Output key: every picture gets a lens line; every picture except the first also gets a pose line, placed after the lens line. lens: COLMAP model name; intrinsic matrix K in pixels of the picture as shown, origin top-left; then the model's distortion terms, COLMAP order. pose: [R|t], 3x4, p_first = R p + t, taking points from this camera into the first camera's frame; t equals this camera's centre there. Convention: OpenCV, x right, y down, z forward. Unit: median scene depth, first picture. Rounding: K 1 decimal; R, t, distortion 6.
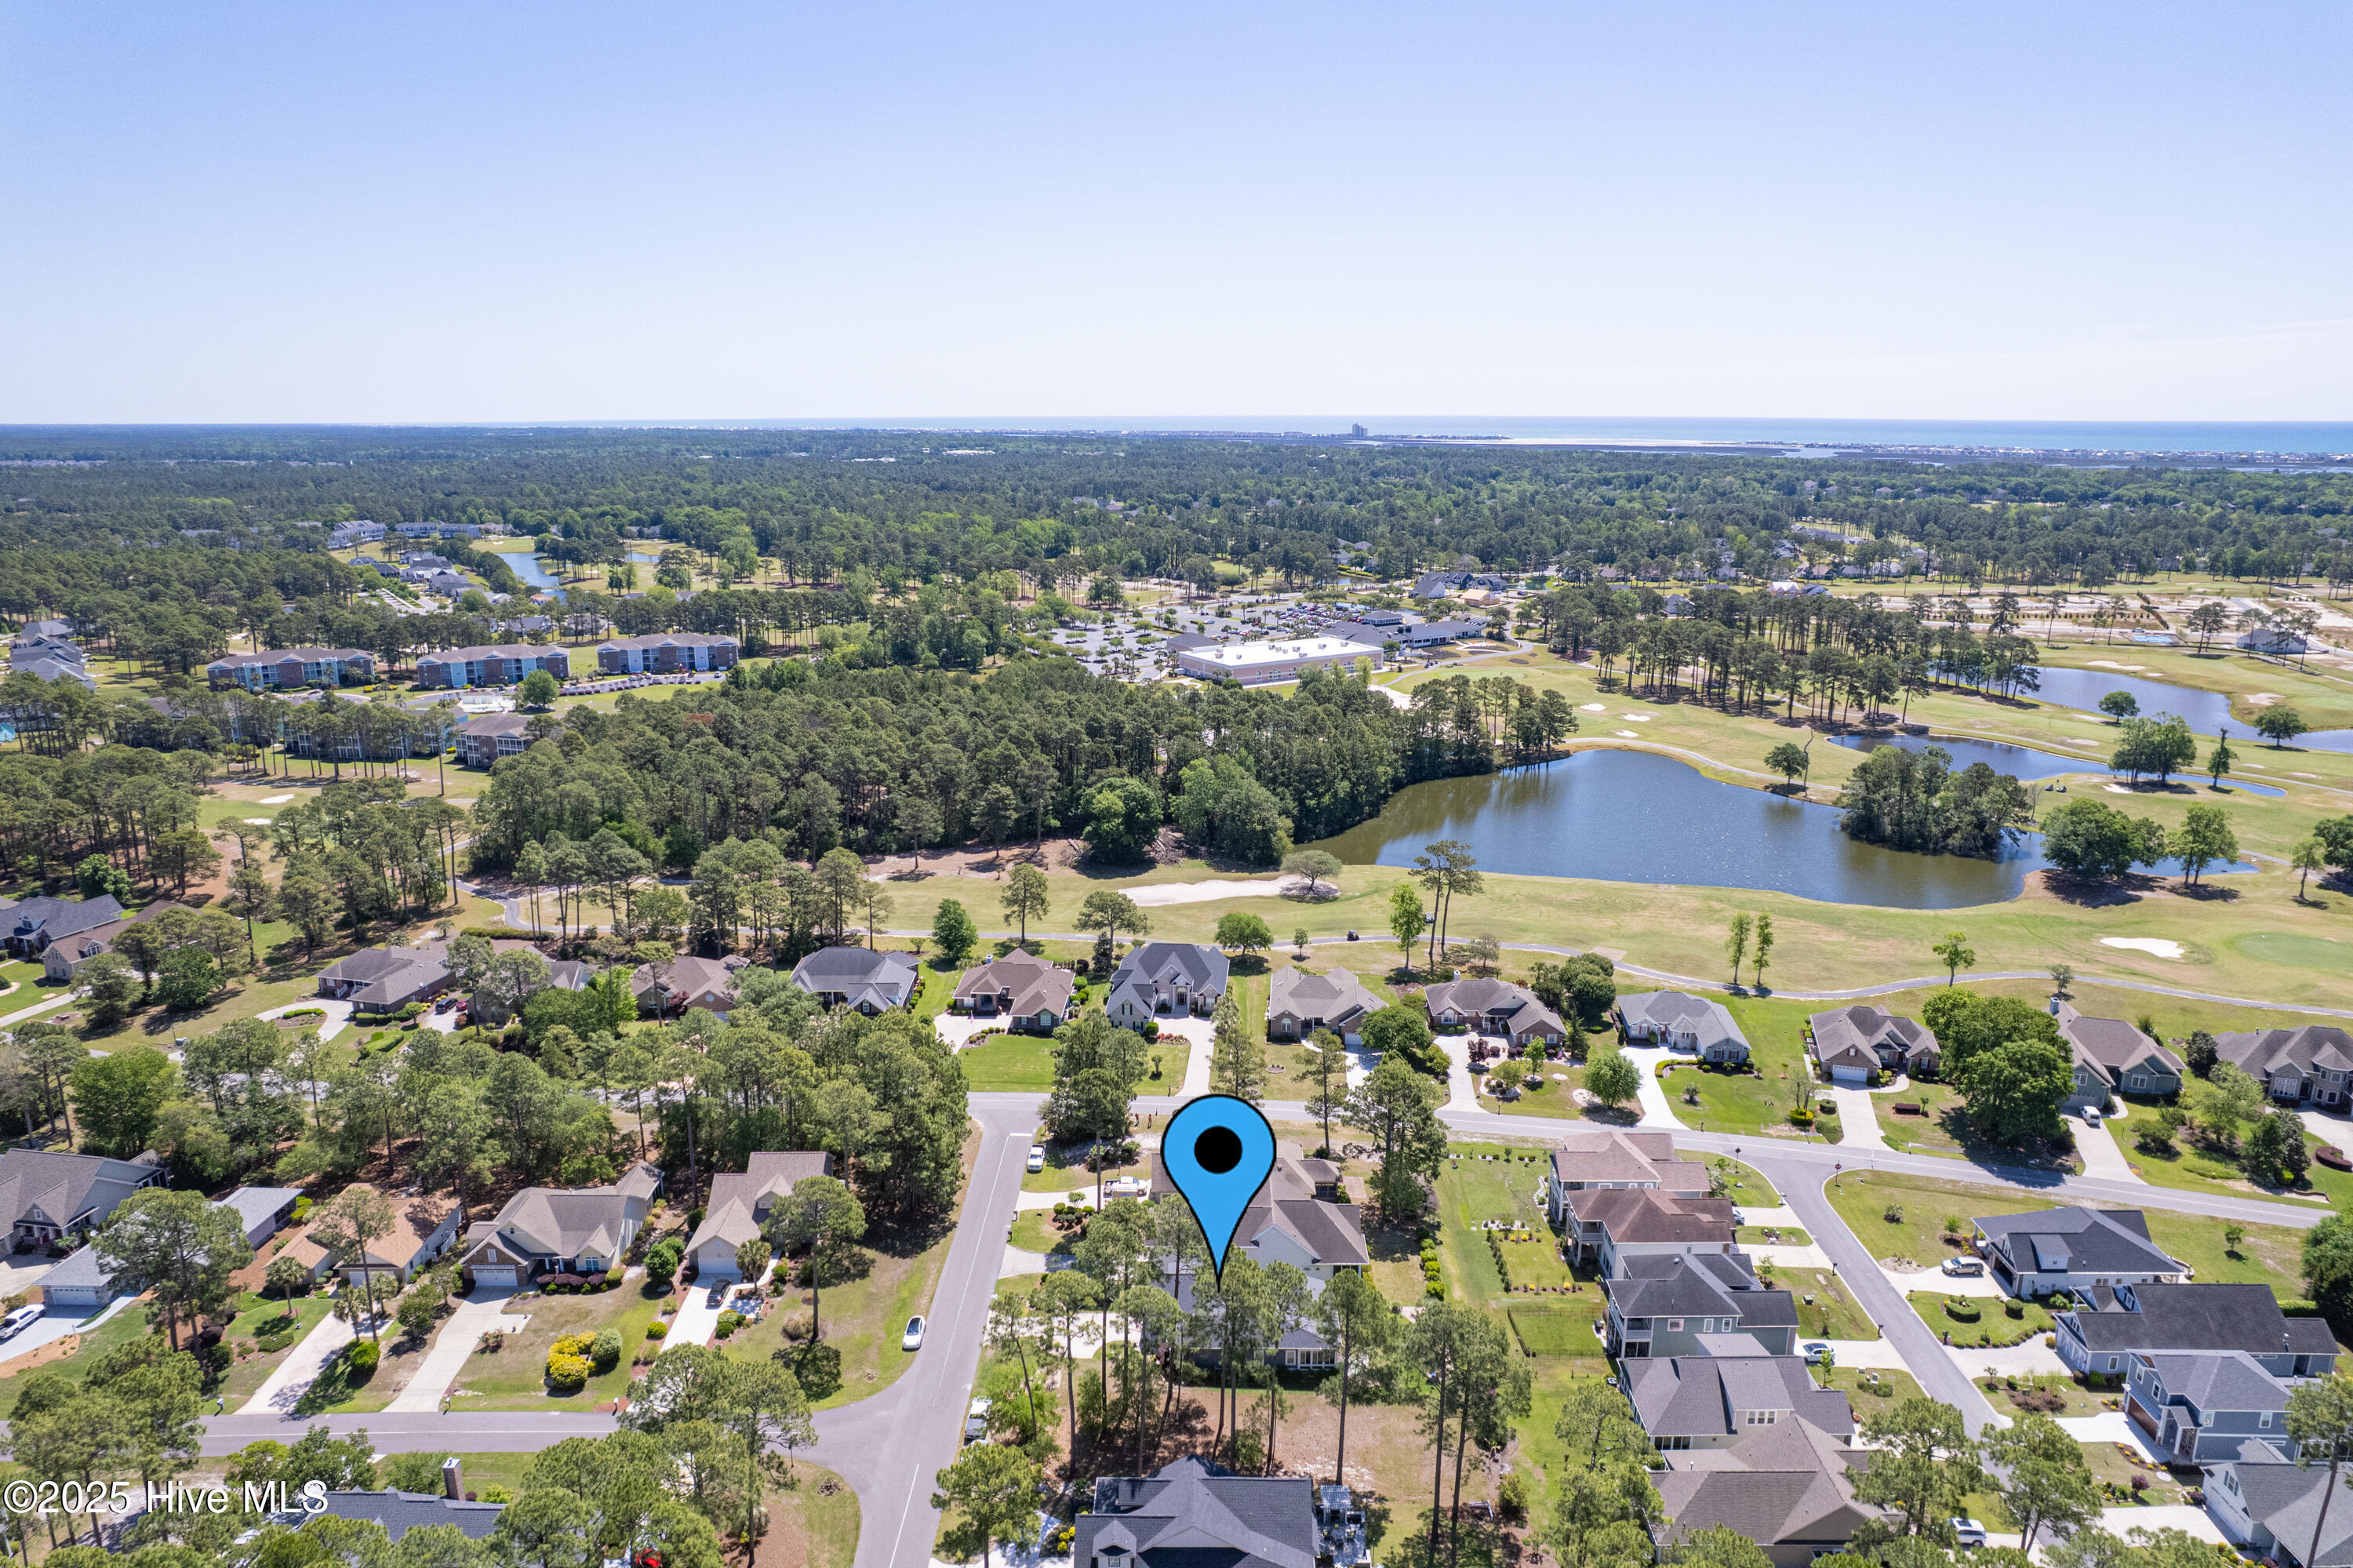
lens RADIAL K [[1503.3, 0, 1192.6], [0, 1503.3, 775.3], [0, 0, 1]] dist [-0.067480, 0.055746]
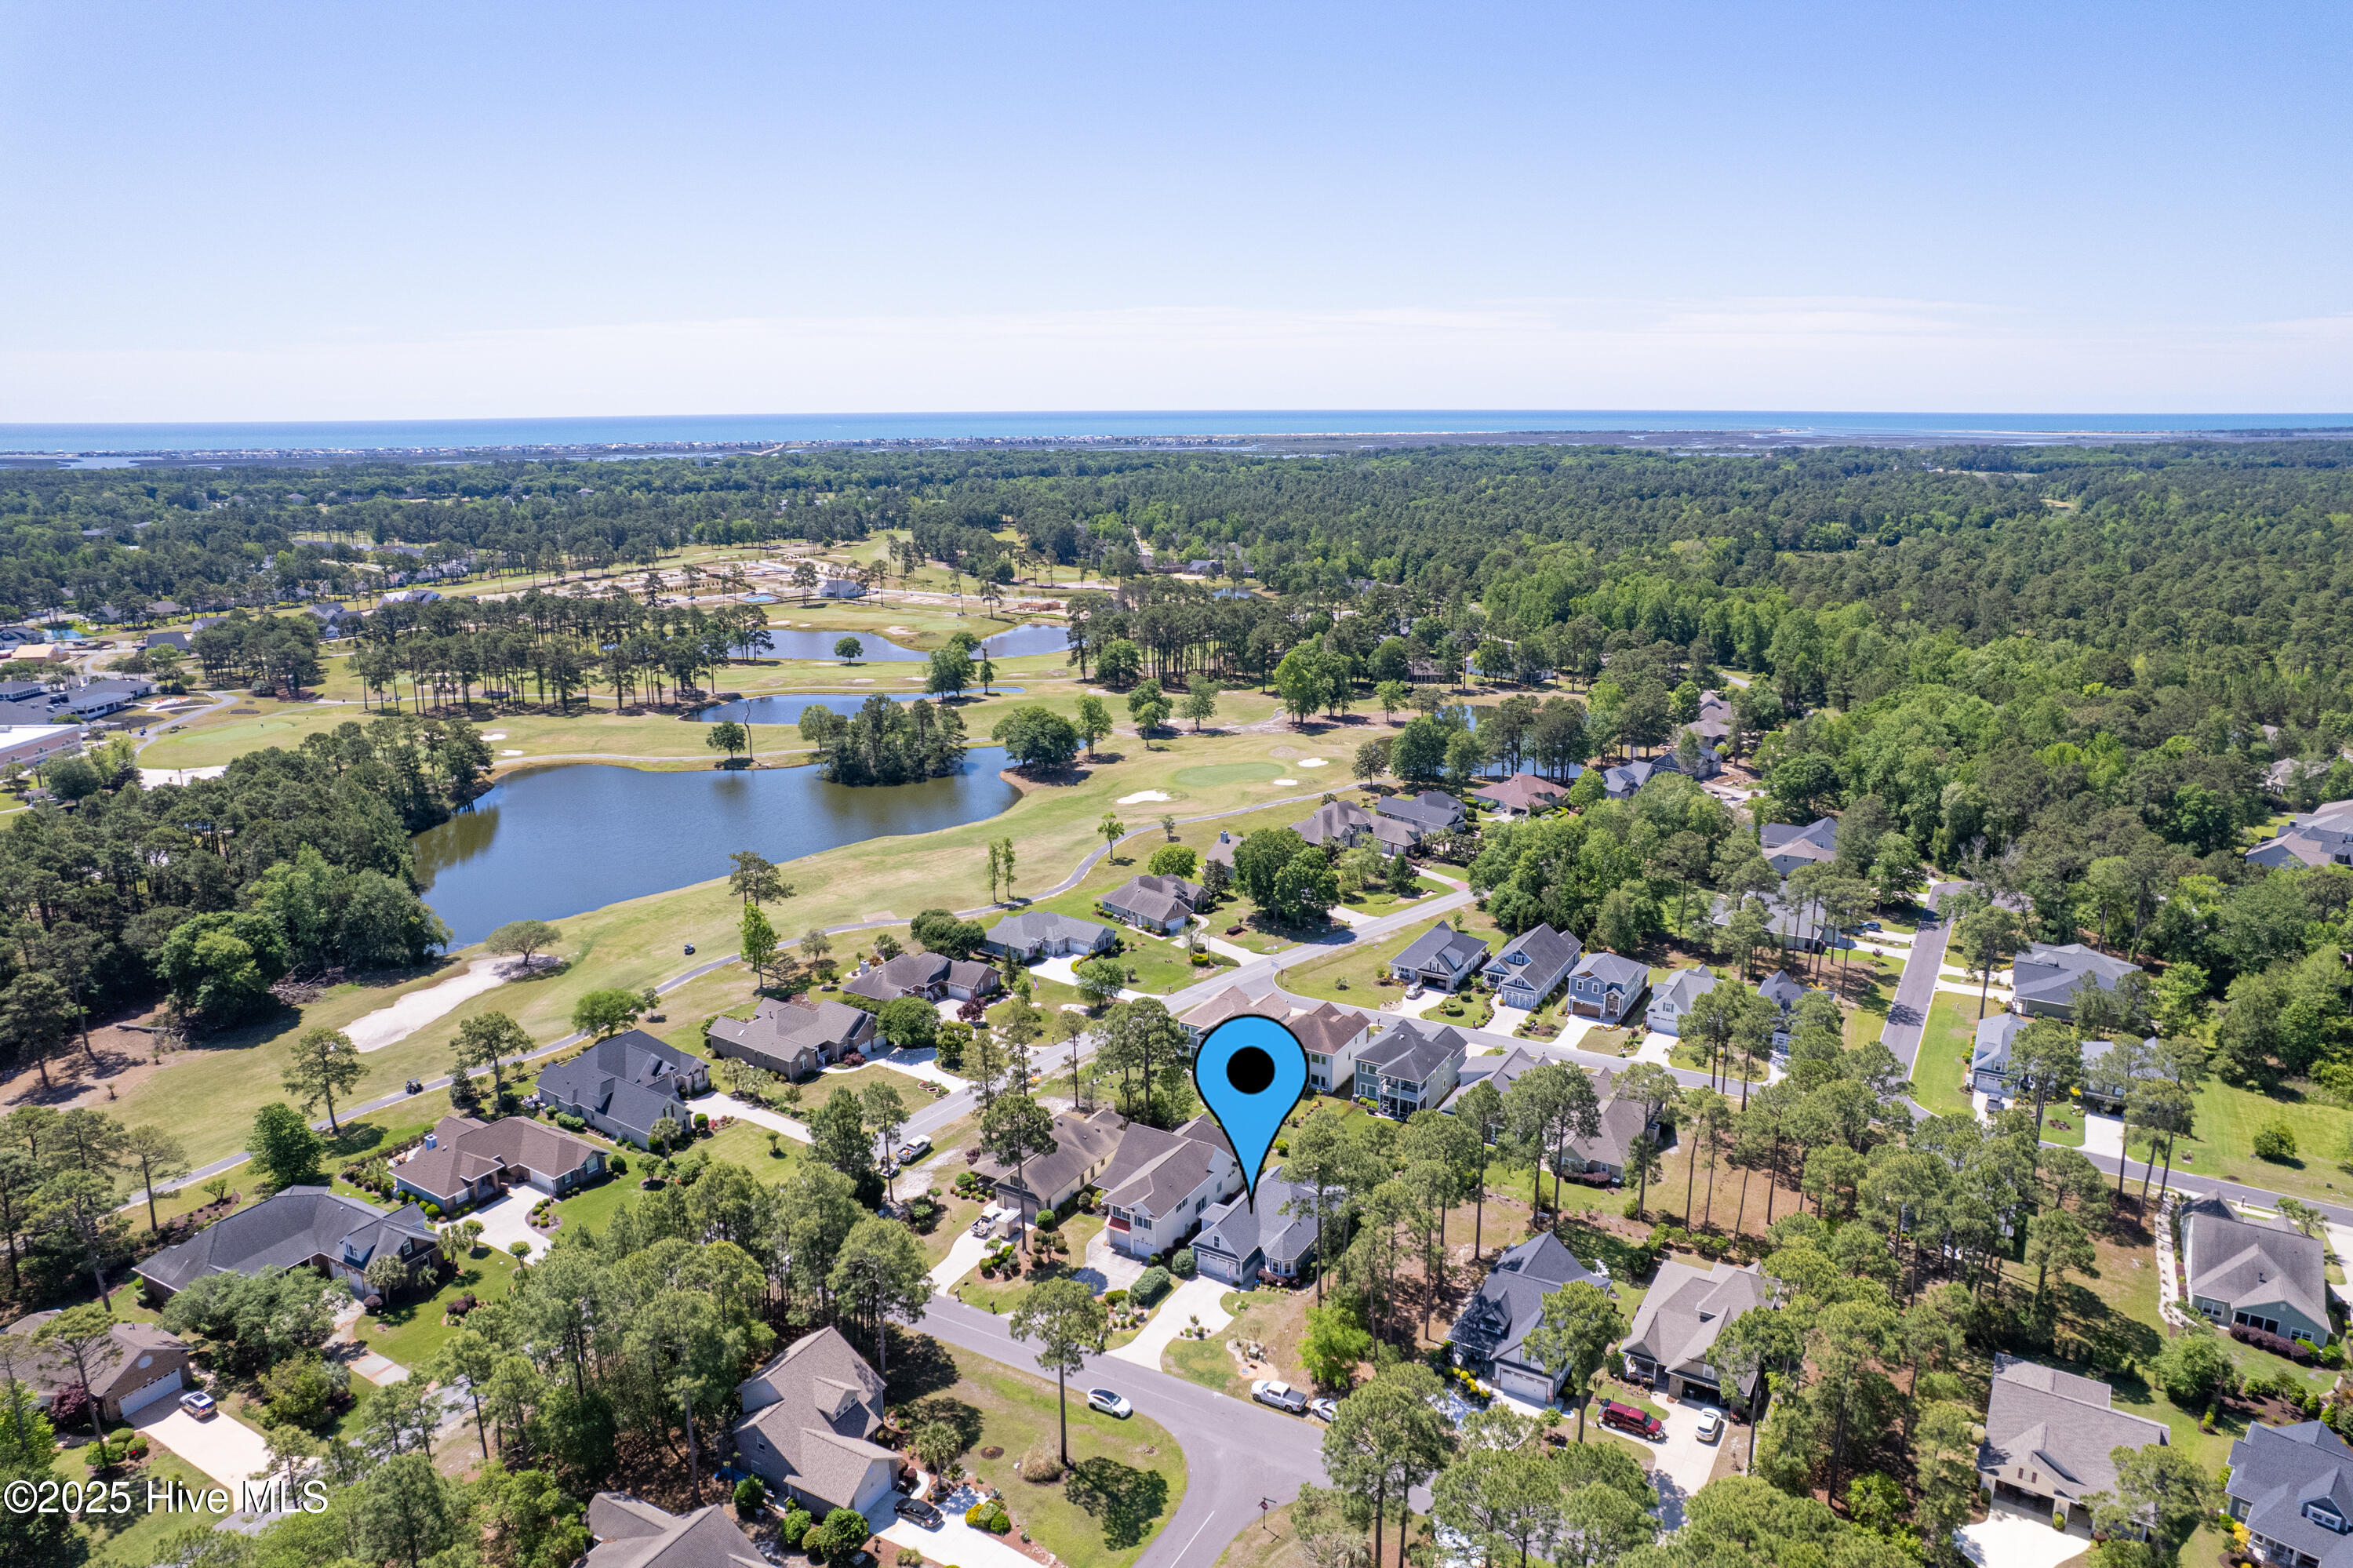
lens RADIAL K [[1503.3, 0, 1192.6], [0, 1503.3, 775.3], [0, 0, 1]] dist [-0.067480, 0.055746]
pose [[0.491950, -0.210271, 0.844850, -0.343491], [0.210590, 0.970320, 0.118874, -0.040580], [-0.844770, 0.119437, 0.521630, 0.171219]]
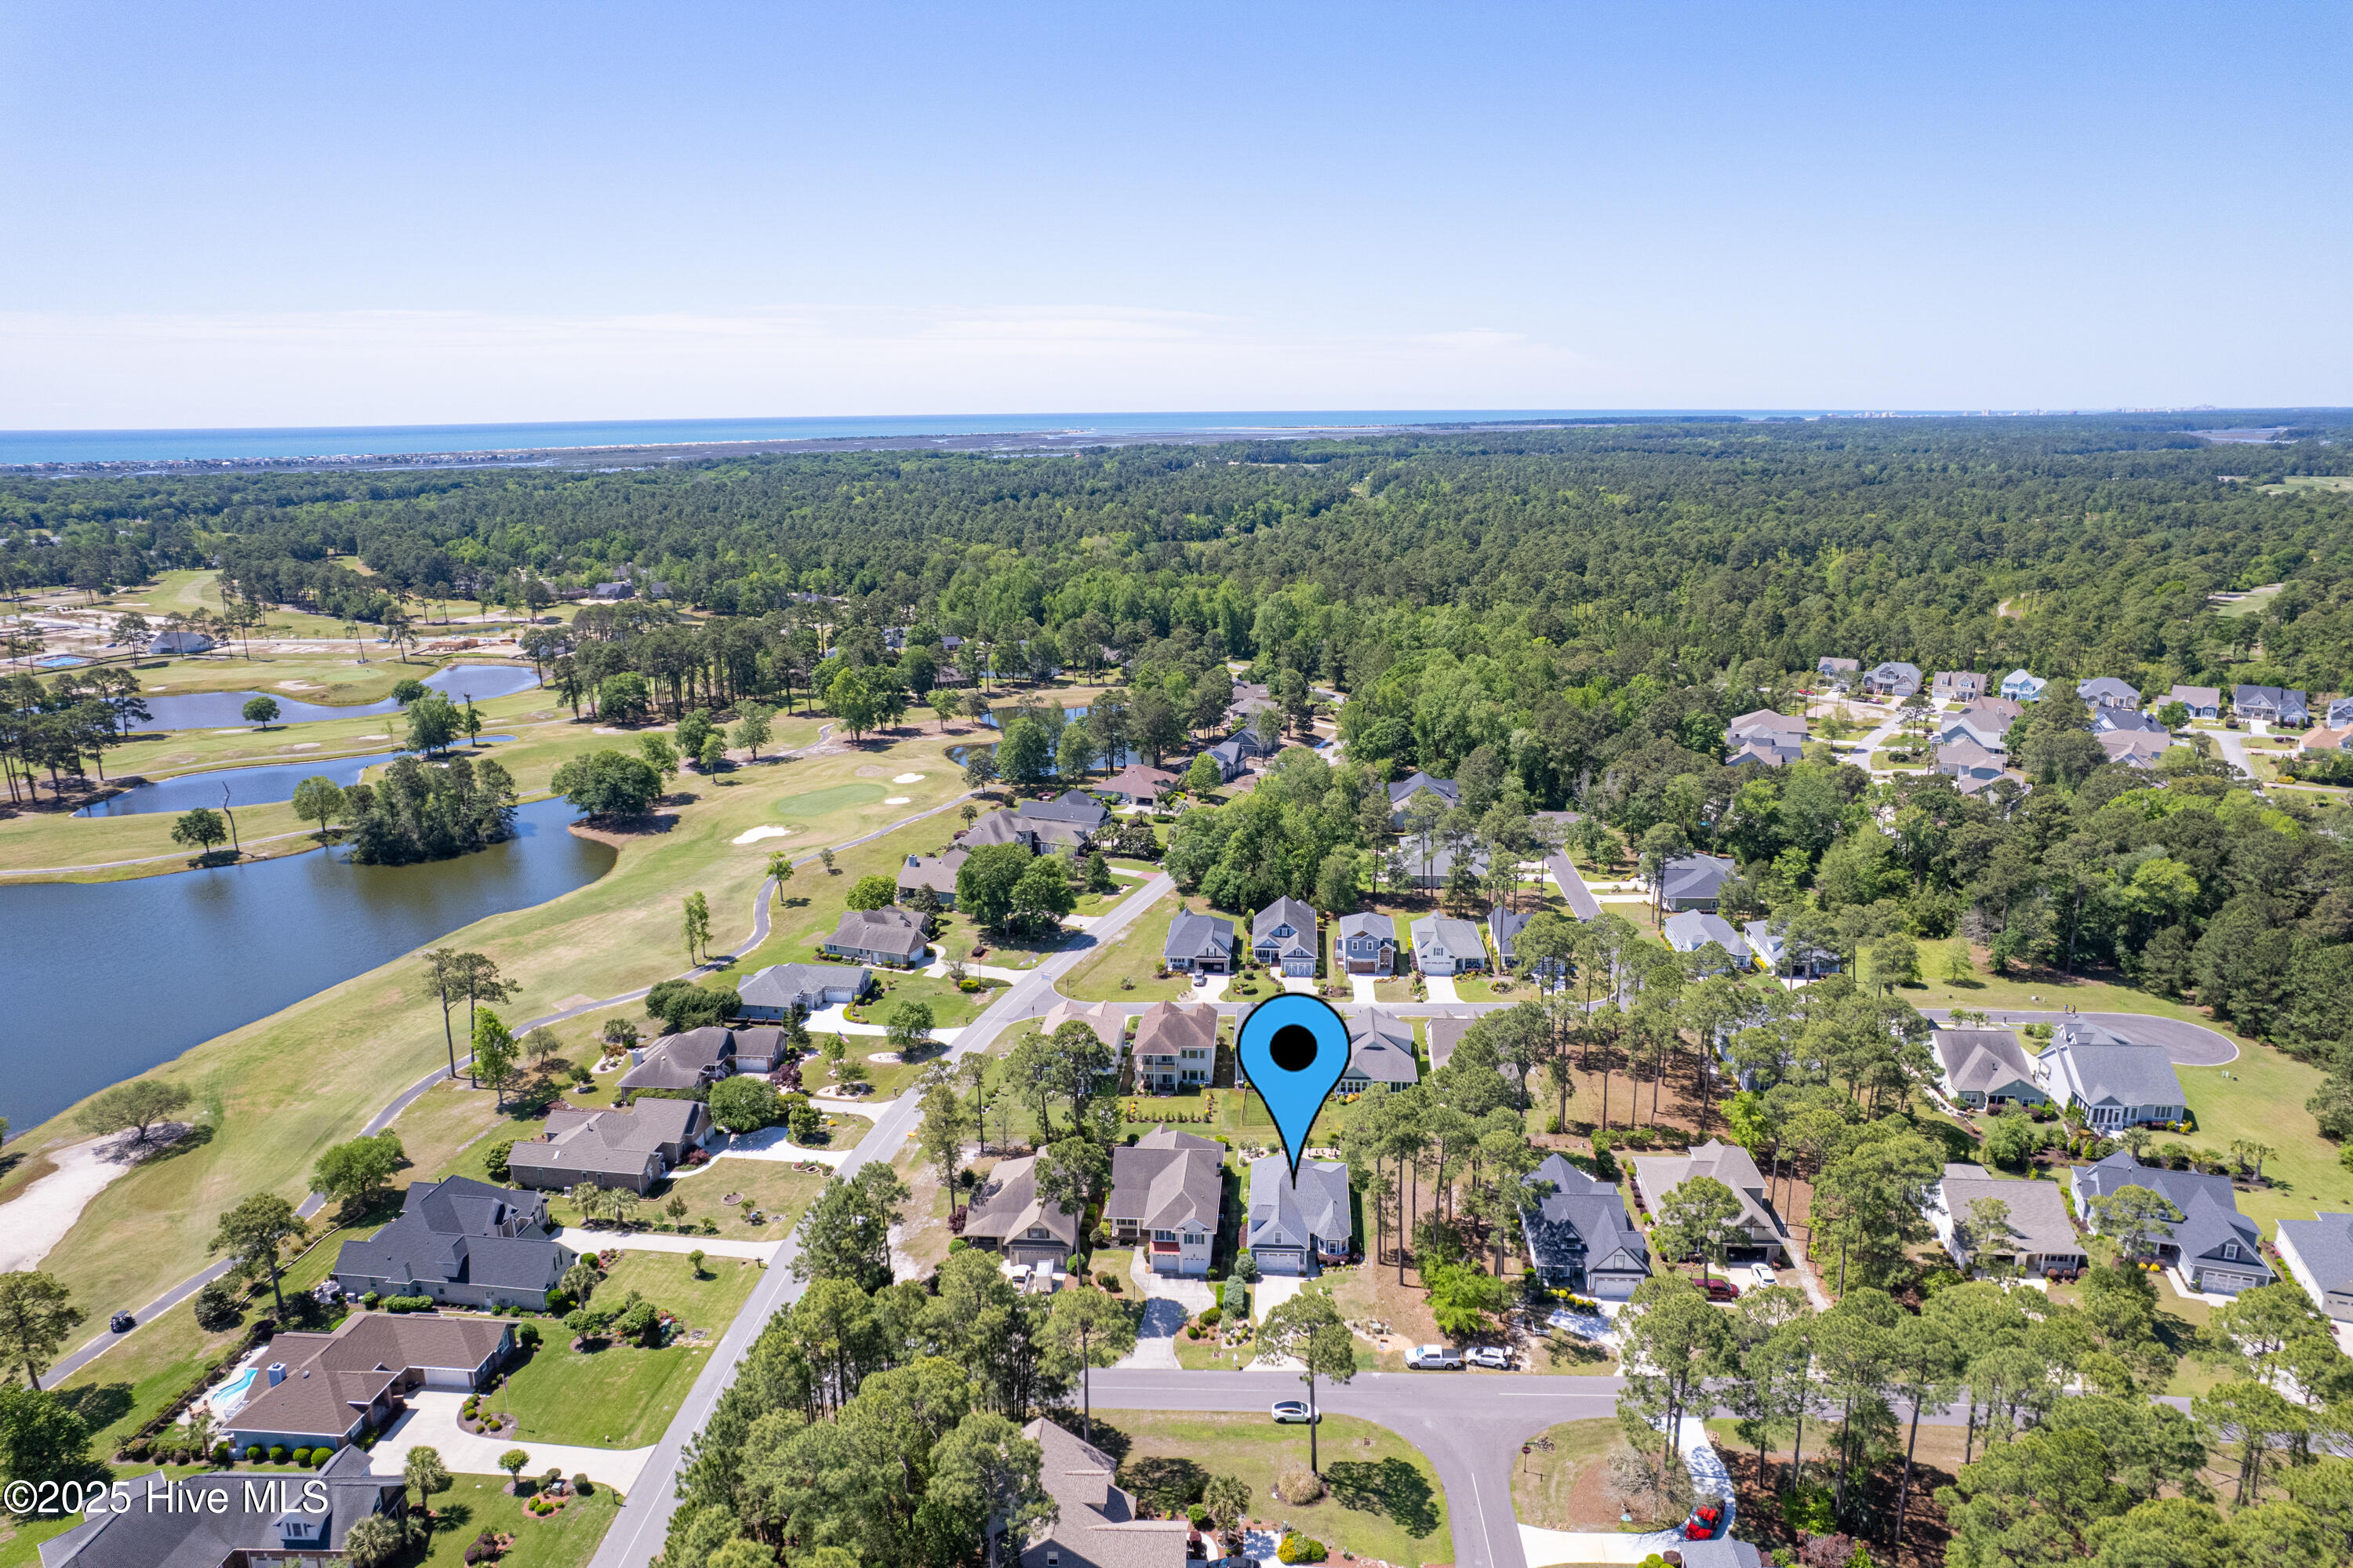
lens RADIAL K [[1503.3, 0, 1192.6], [0, 1503.3, 775.3], [0, 0, 1]] dist [-0.067480, 0.055746]
pose [[0.051221, -0.238660, 0.969751, -0.393585], [0.246774, 0.943939, 0.219274, -0.084605], [-0.967718, 0.228078, 0.107245, 0.348070]]
